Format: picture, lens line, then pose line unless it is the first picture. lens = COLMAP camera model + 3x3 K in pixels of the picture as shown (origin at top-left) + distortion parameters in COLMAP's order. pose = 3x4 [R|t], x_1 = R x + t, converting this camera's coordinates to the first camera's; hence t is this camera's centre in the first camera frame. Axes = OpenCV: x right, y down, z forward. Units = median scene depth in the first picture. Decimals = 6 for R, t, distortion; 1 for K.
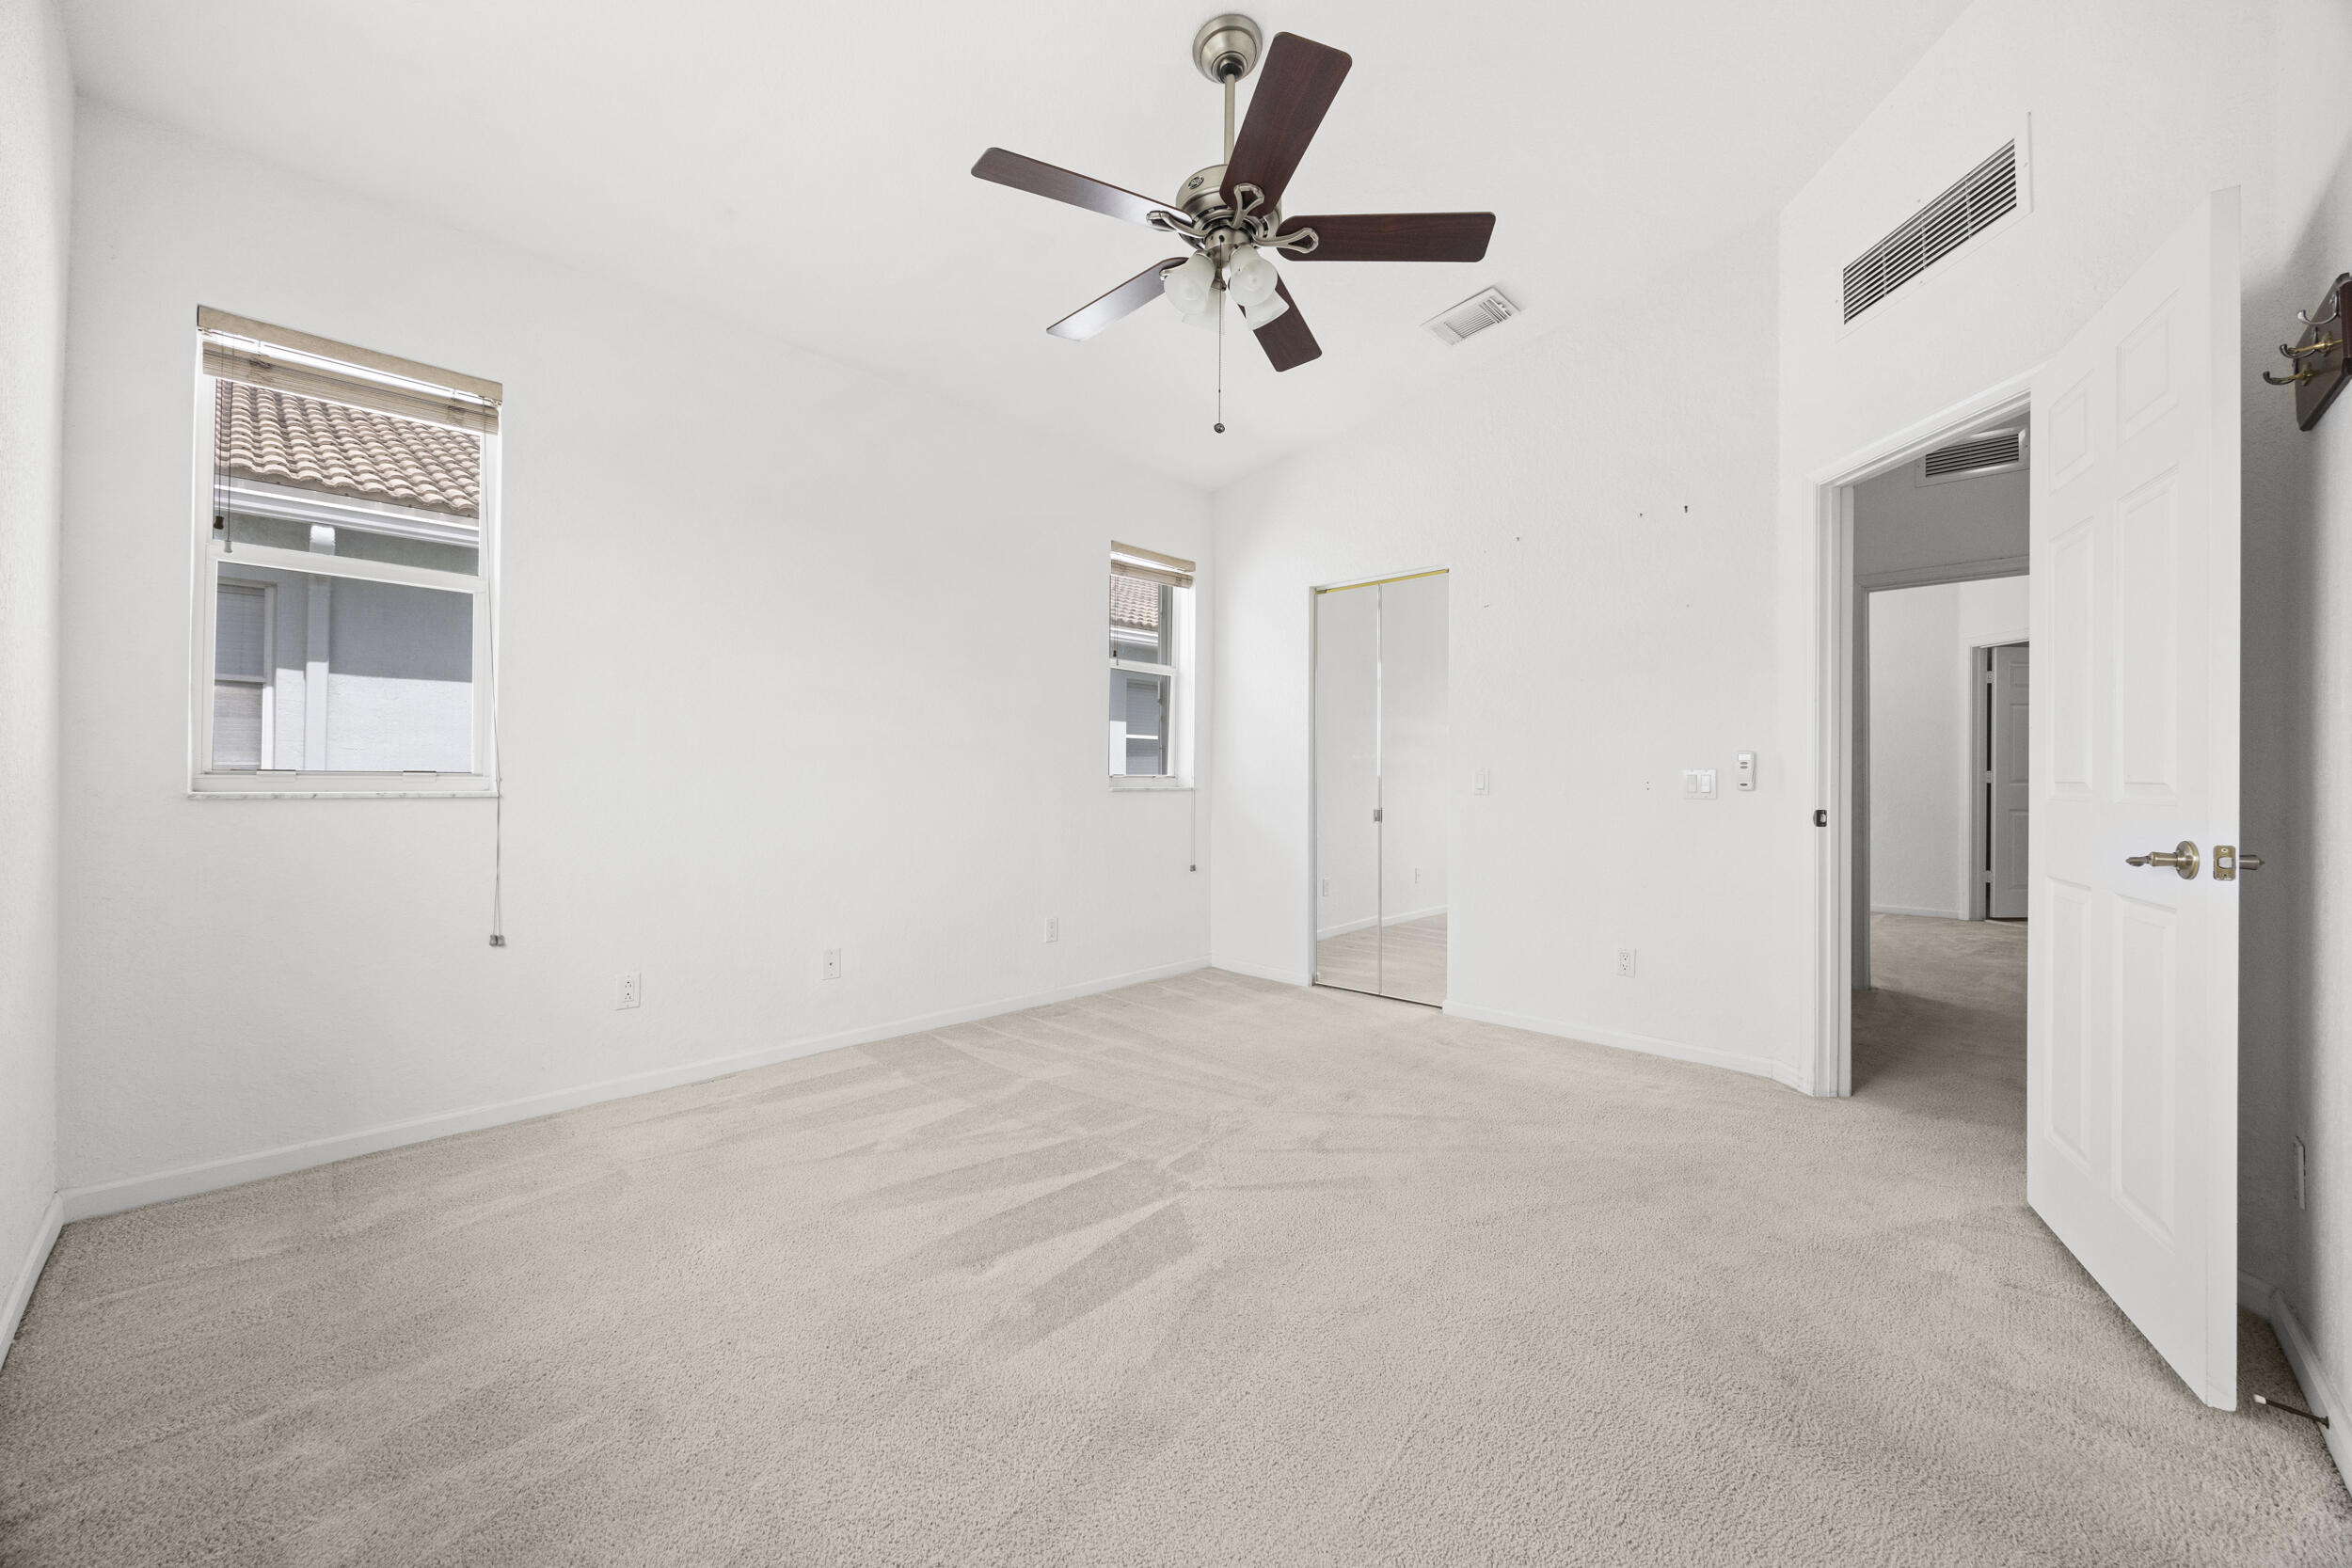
lens RADIAL K [[895.5, 0, 1180.4], [0, 895.5, 772.6], [0, 0, 1]] dist [-0.000303, 0.000105]
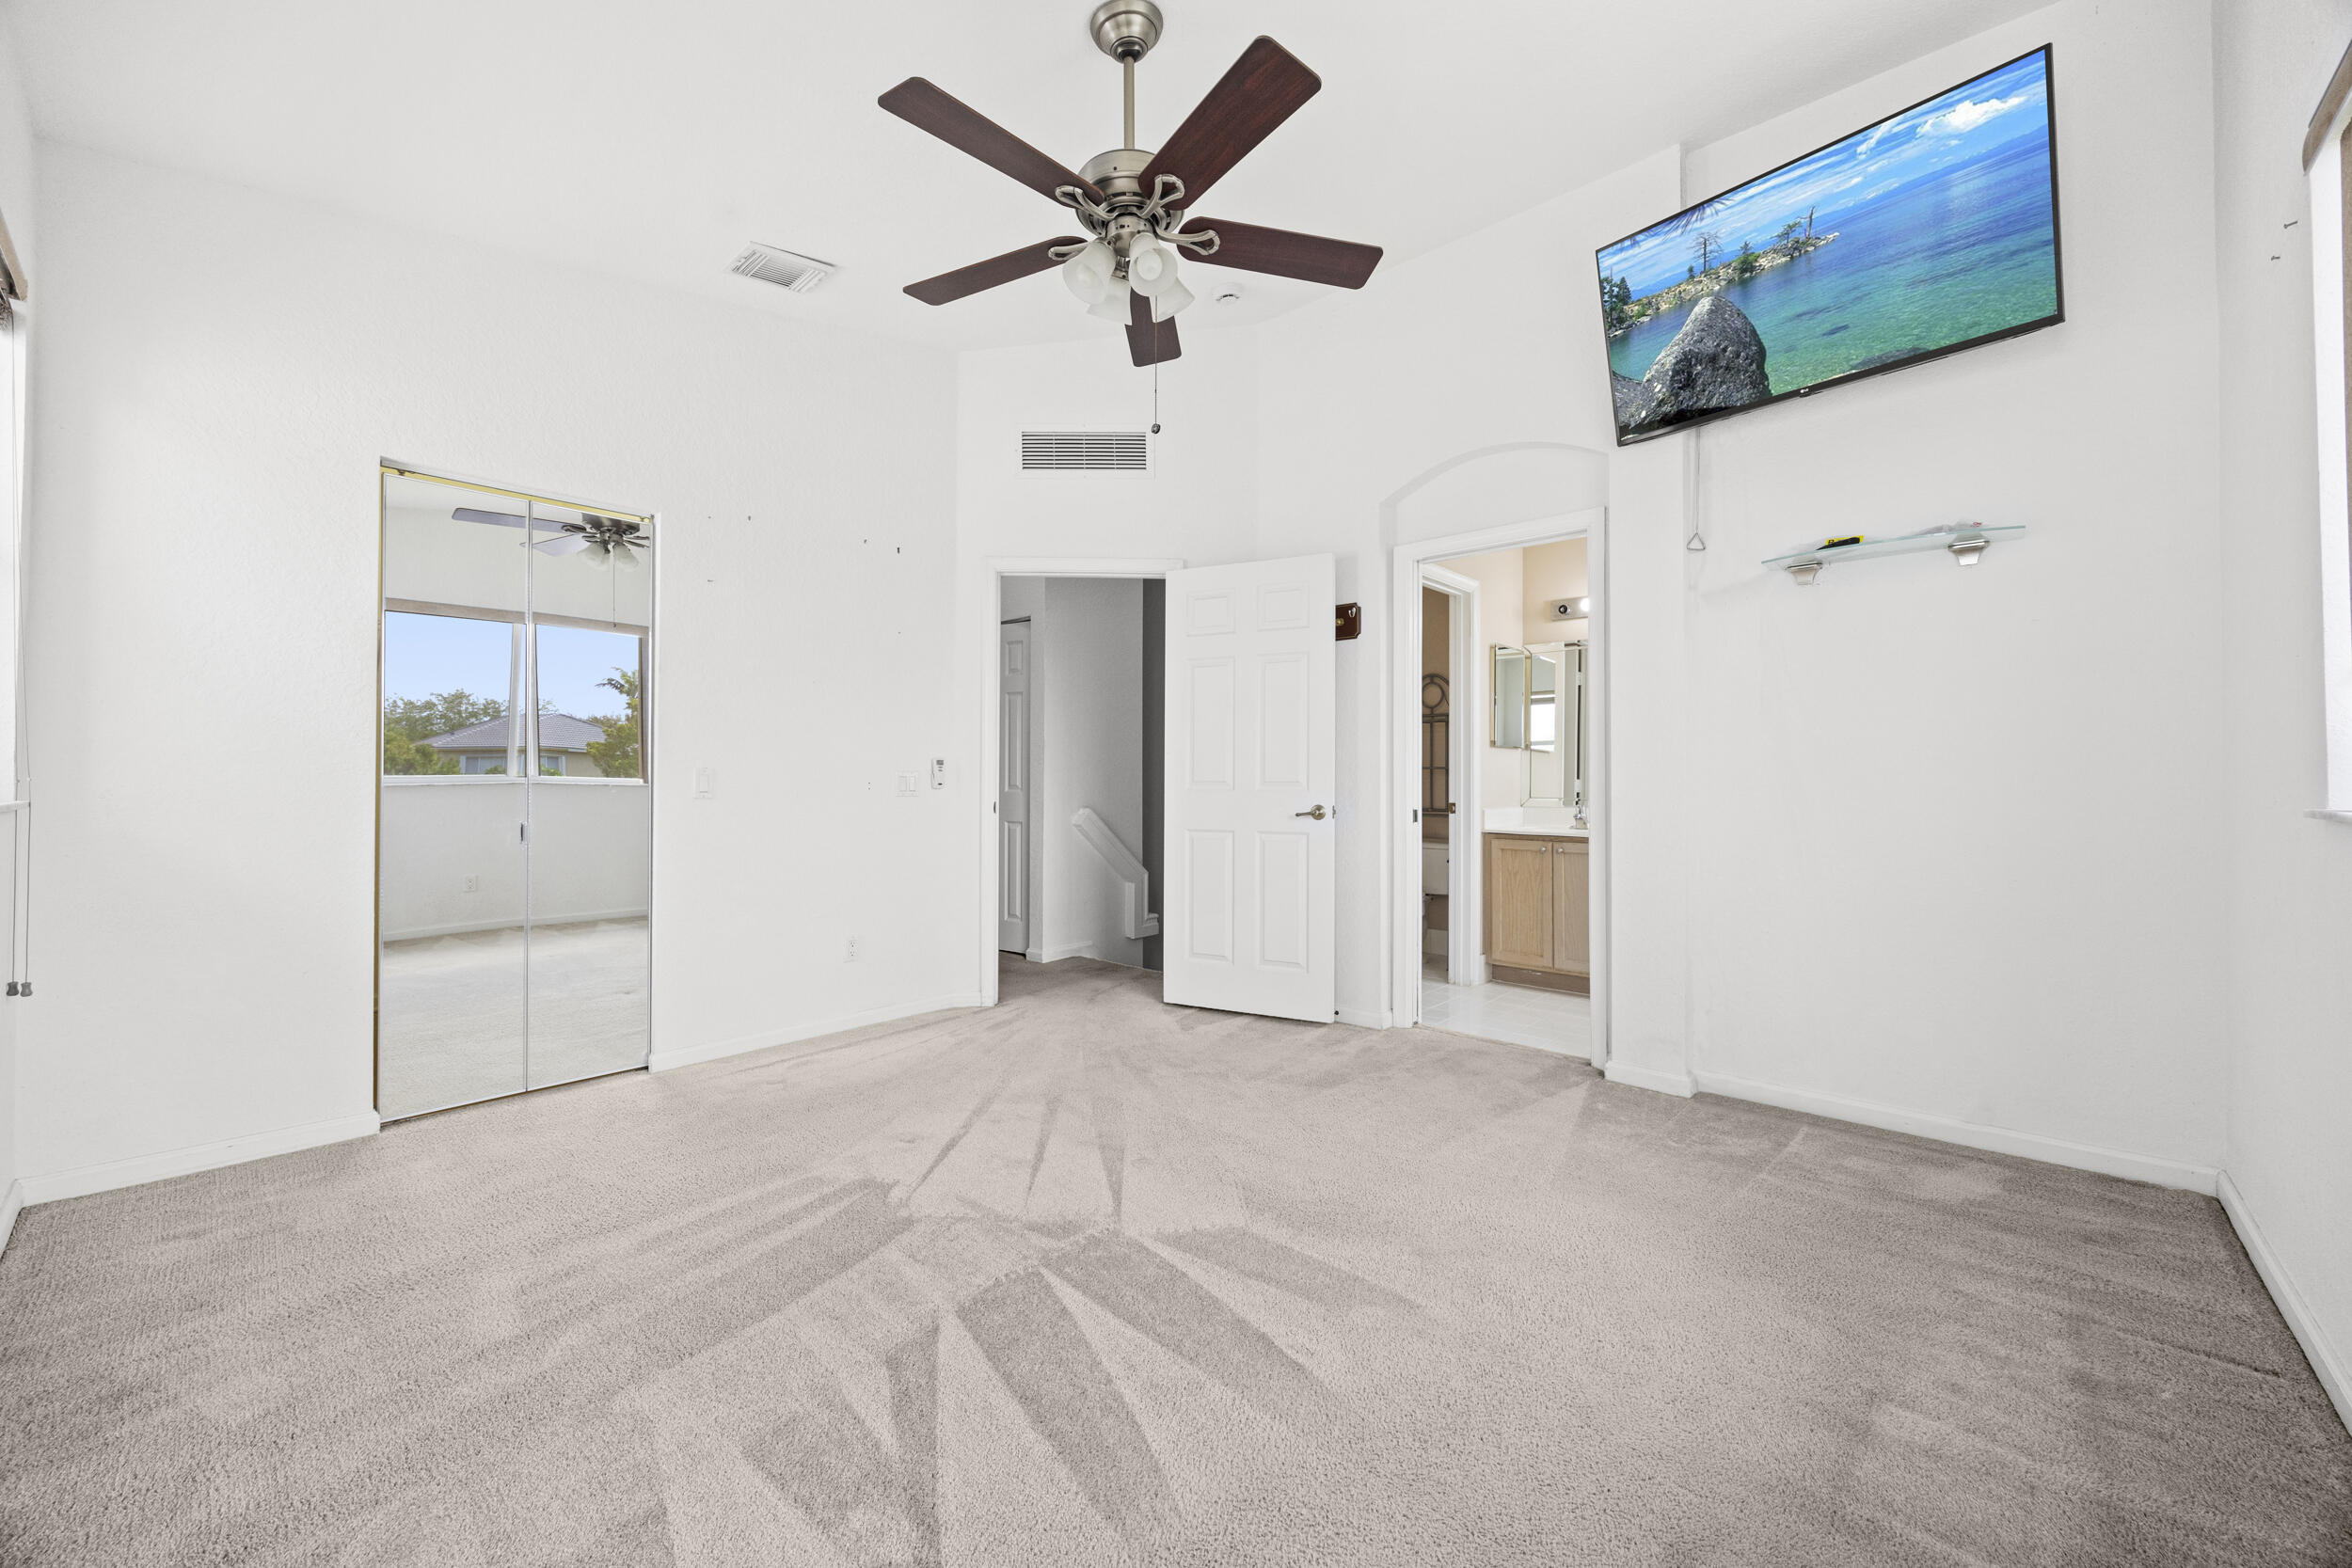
lens RADIAL K [[895.5, 0, 1180.4], [0, 895.5, 772.6], [0, 0, 1]] dist [-0.000303, 0.000105]
pose [[-0.036871, -0.000134, 0.999320, -0.932556], [-0.007678, 0.999971, -0.000149, -0.008067], [-0.999291, -0.007679, -0.036871, 0.992682]]
